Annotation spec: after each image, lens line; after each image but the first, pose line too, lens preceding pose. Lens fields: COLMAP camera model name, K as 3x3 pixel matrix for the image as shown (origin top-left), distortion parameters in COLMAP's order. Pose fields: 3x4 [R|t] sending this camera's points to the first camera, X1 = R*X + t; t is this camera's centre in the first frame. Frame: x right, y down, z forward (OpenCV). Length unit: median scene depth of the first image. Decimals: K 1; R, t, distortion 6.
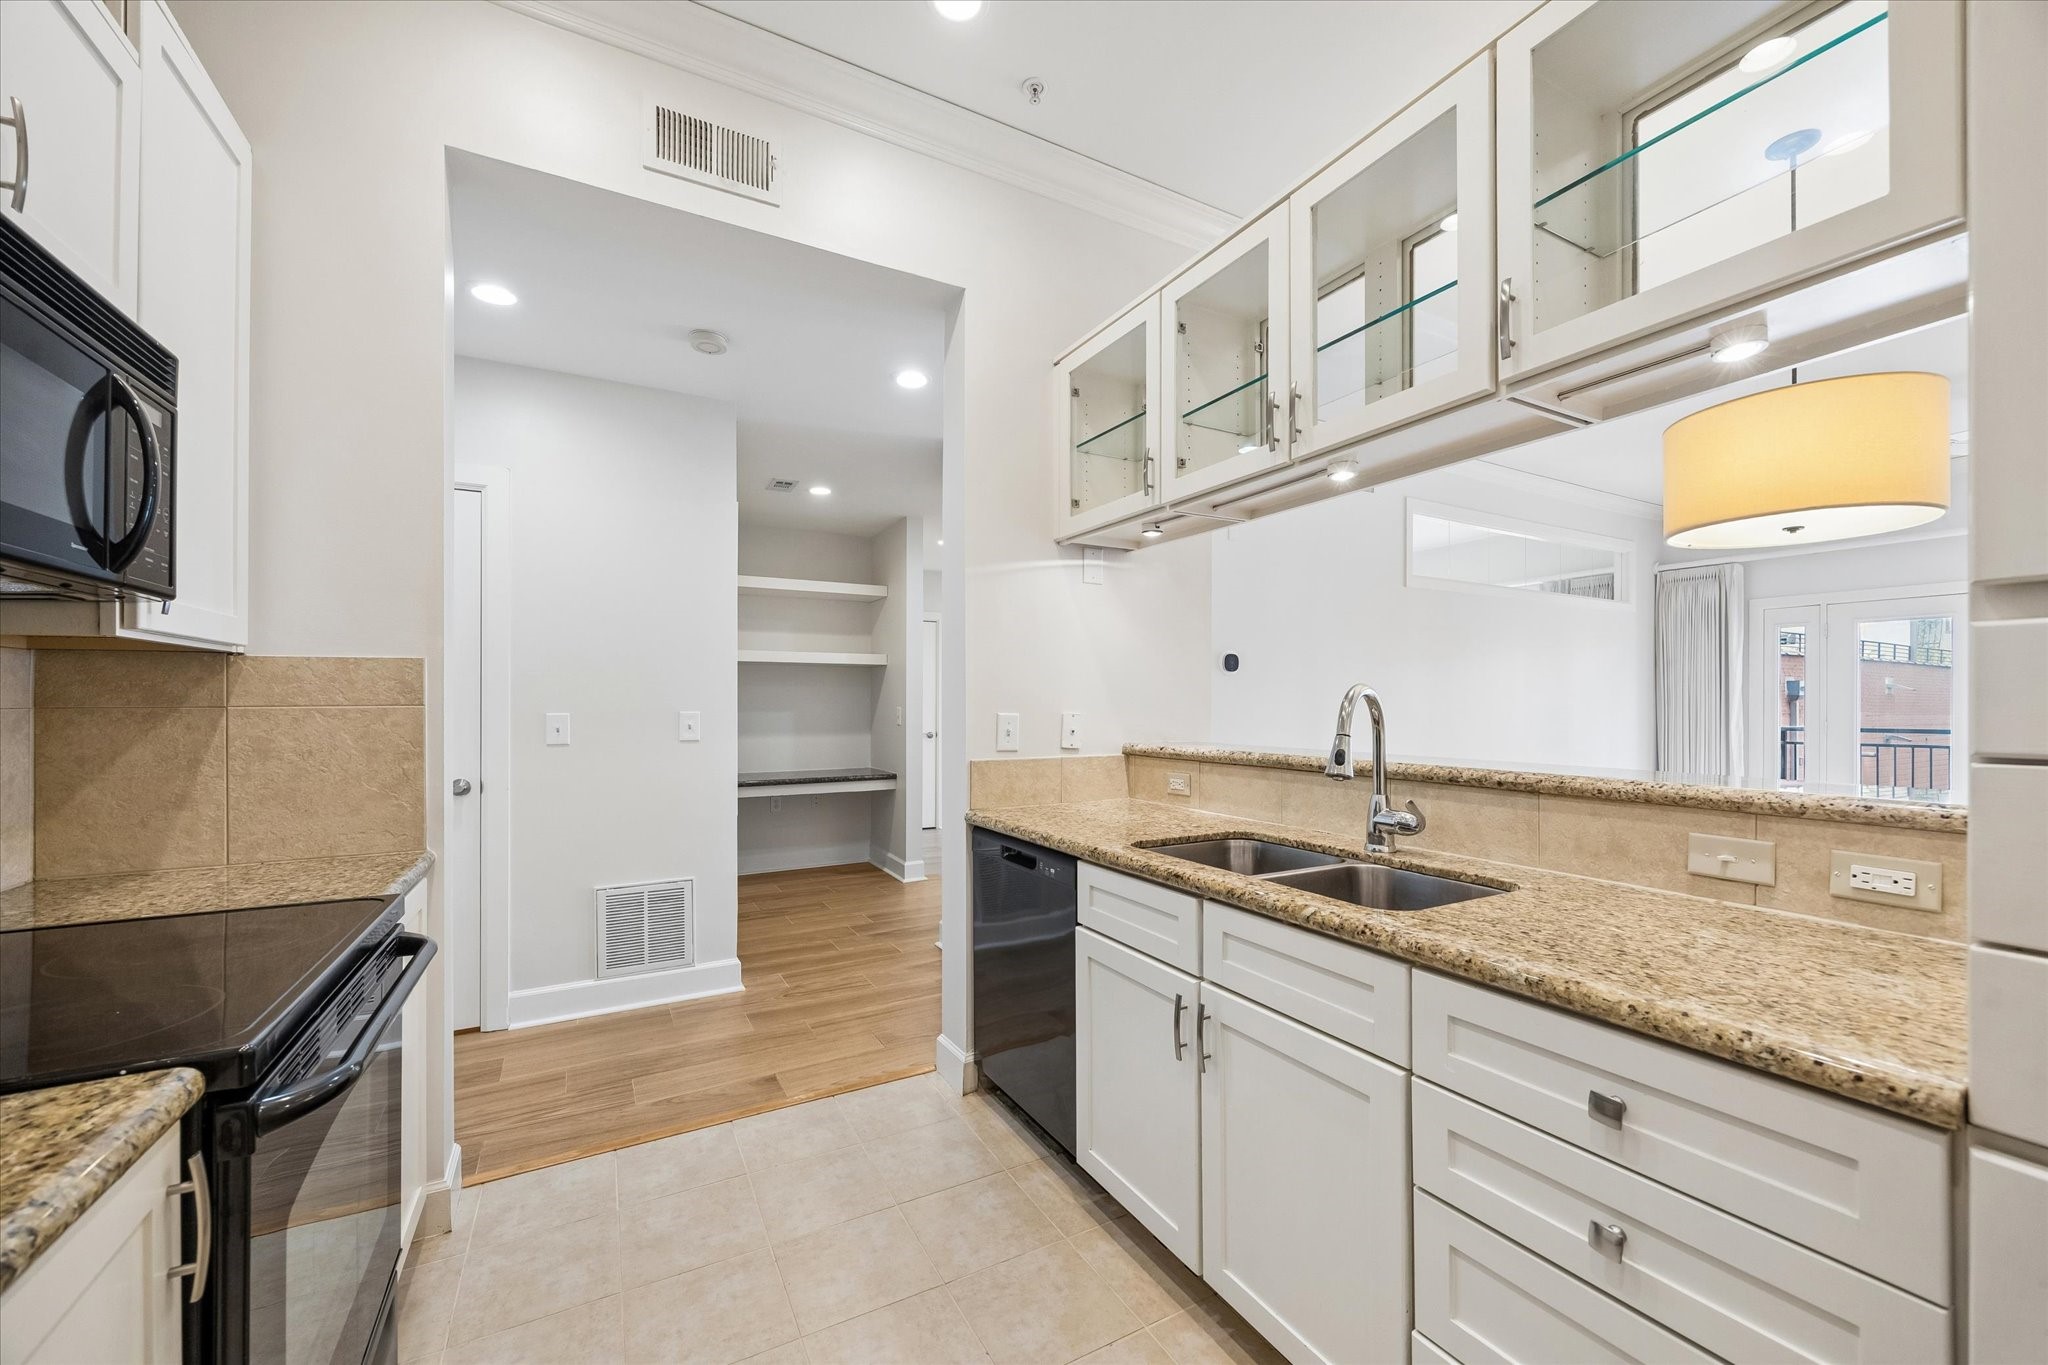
lens RADIAL K [[797.5, 0, 1029.4], [0, 797.5, 693.1], [0, 0, 1]] dist [0.000838, 0.000526]
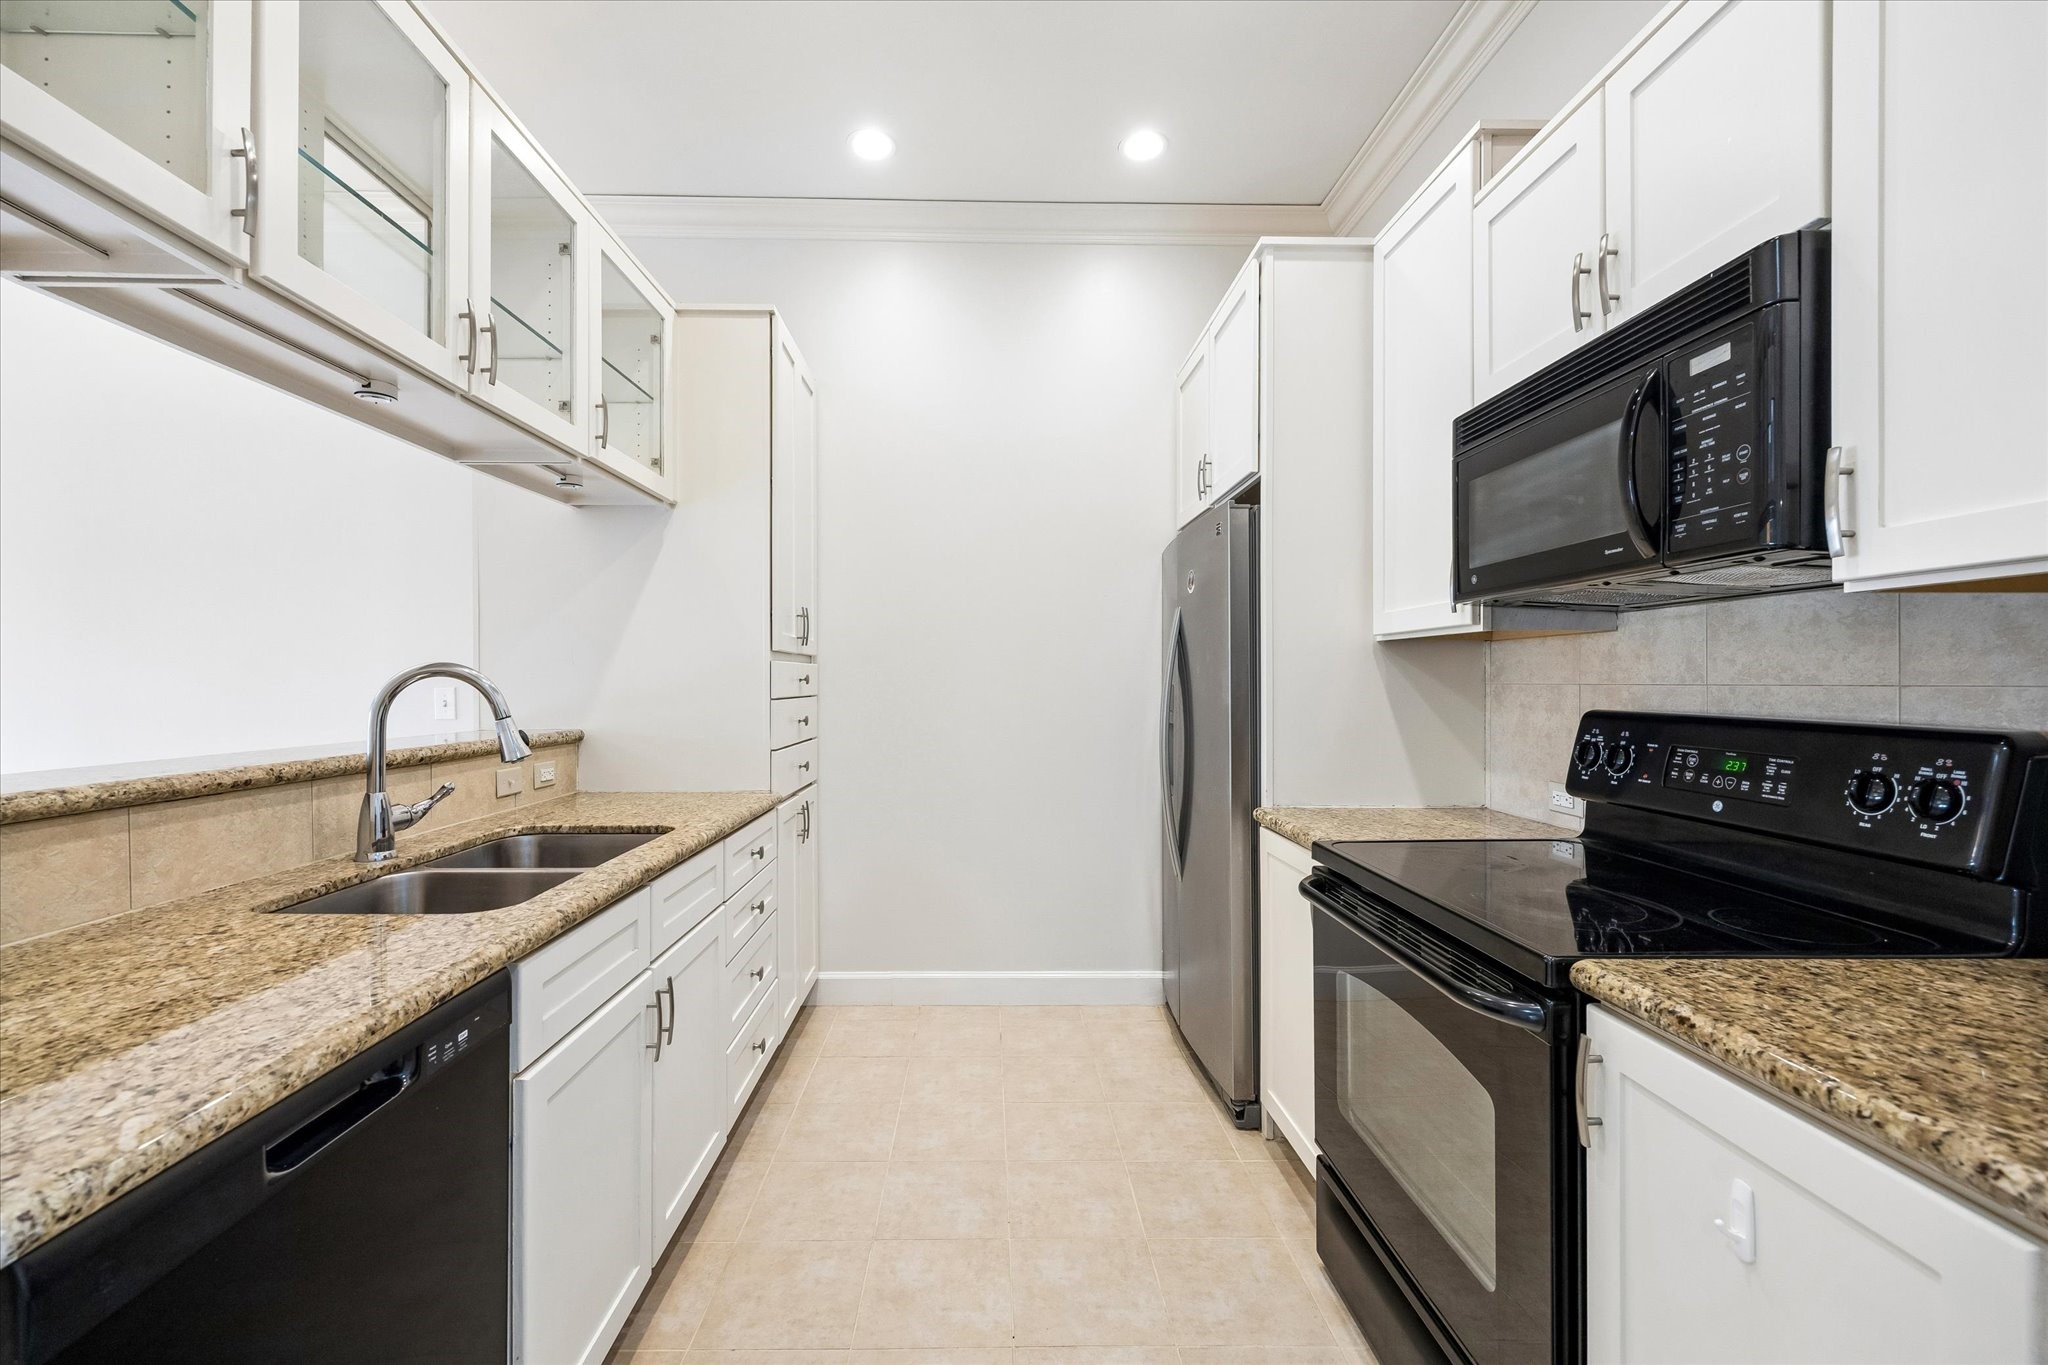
lens RADIAL K [[804.3, 0, 996.9], [0, 804.3, 676.3], [0, 0, 1]] dist [0.004684, 0.000197]
pose [[-0.878515, 0.004850, 0.477690, -0.534030], [-0.004896, 0.999805, -0.019155, 0.017937], [-0.477690, -0.019166, -0.878319, 1.416105]]
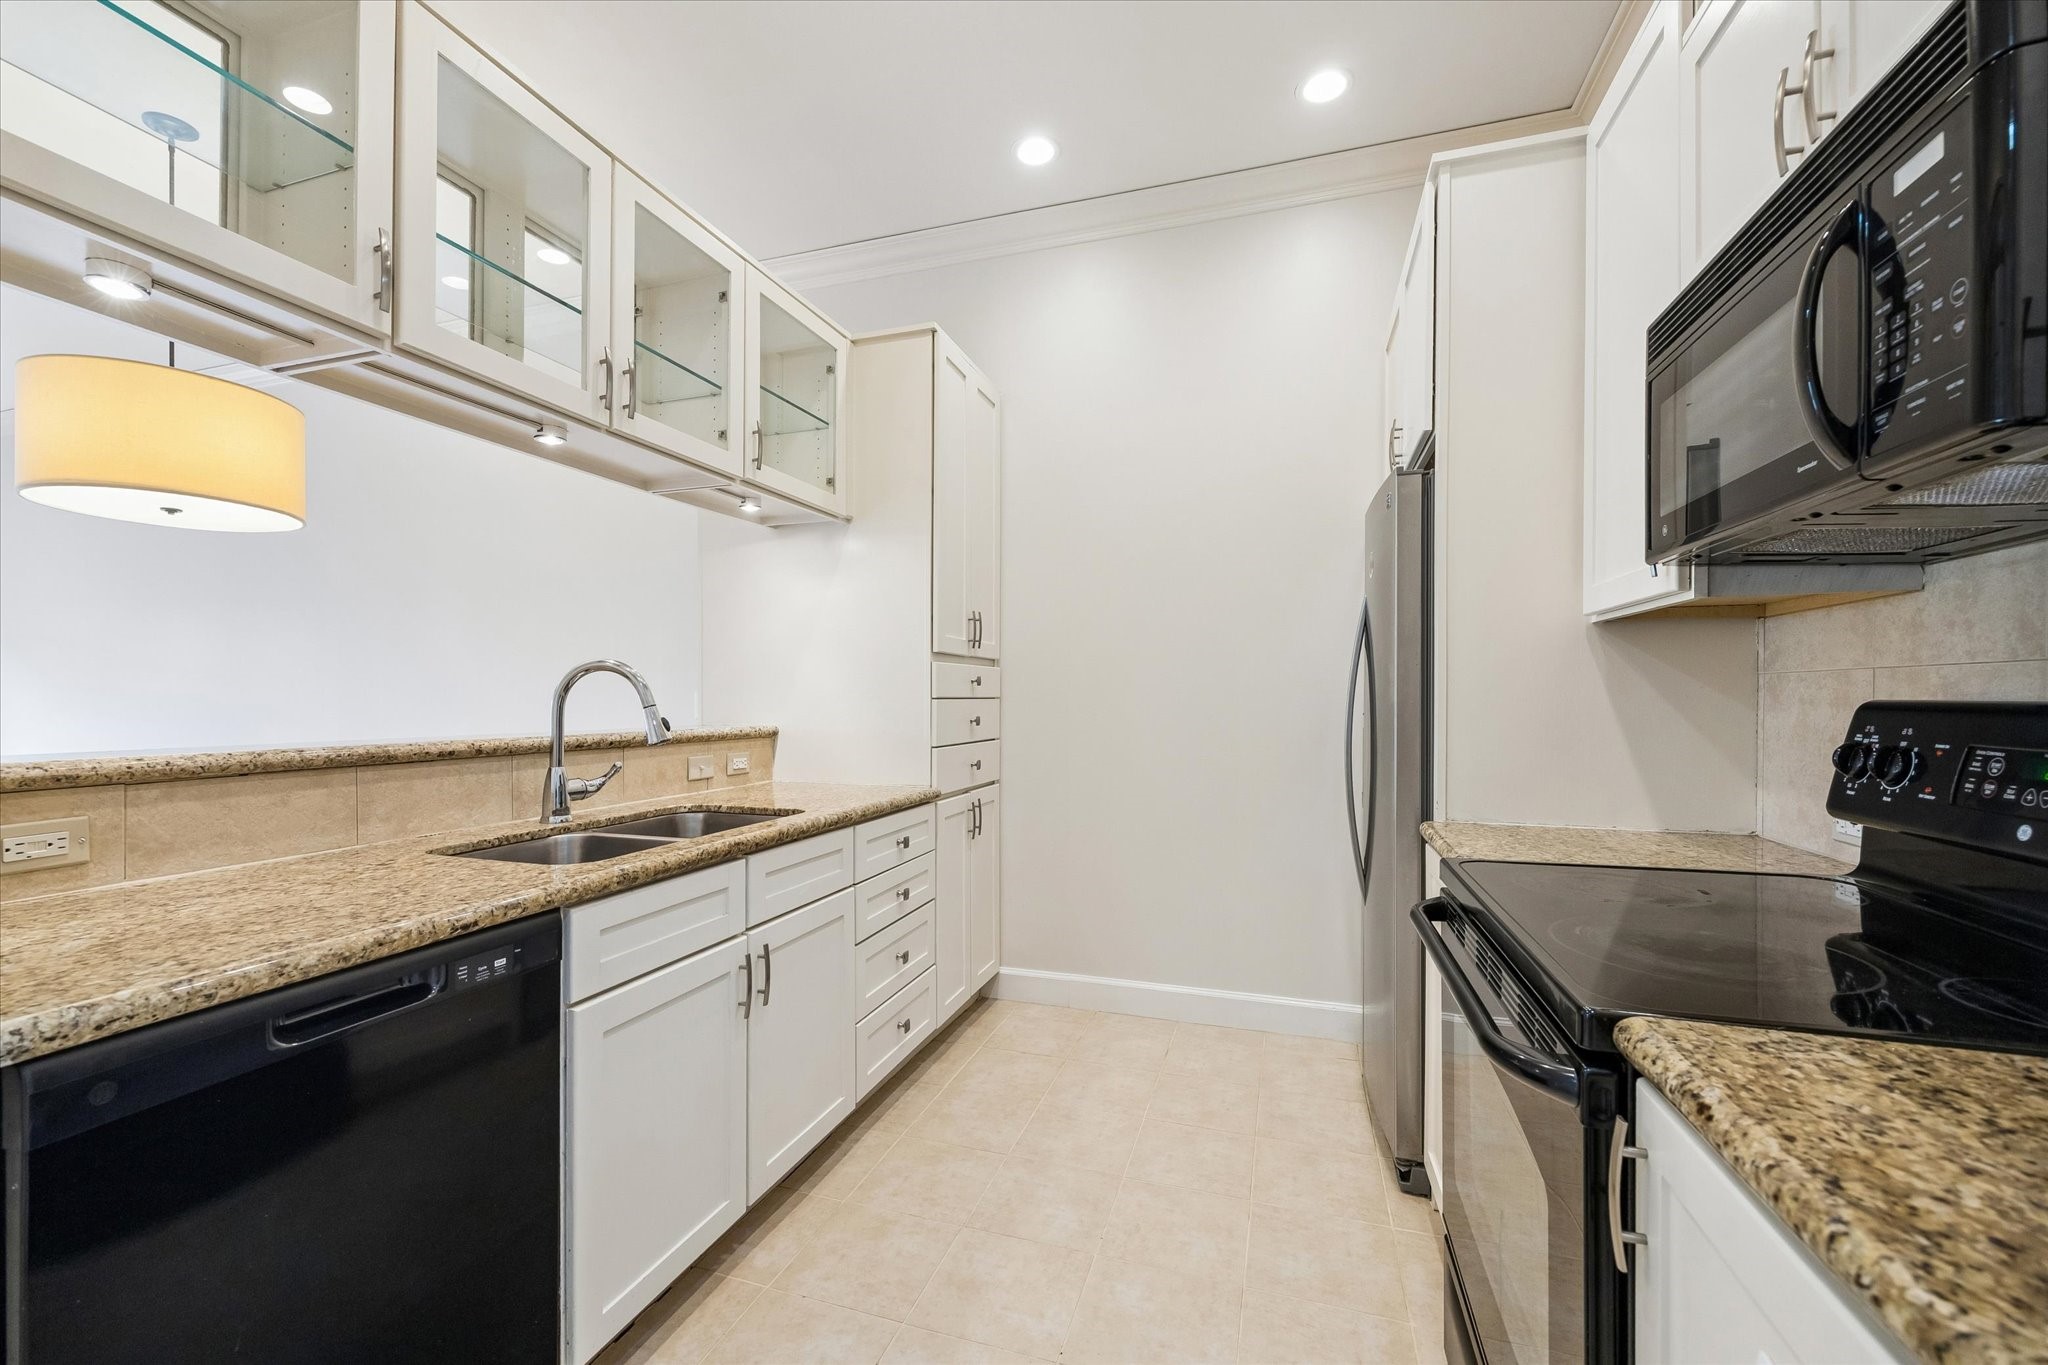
lens RADIAL K [[797.5, 0, 1029.4], [0, 797.5, 693.1], [0, 0, 1]] dist [0.000838, 0.000526]
pose [[-0.682366, 0.007583, 0.730972, -0.703611], [-0.006282, 0.999848, -0.016236, 0.045179], [-0.730984, -0.015671, -0.682215, 1.237366]]
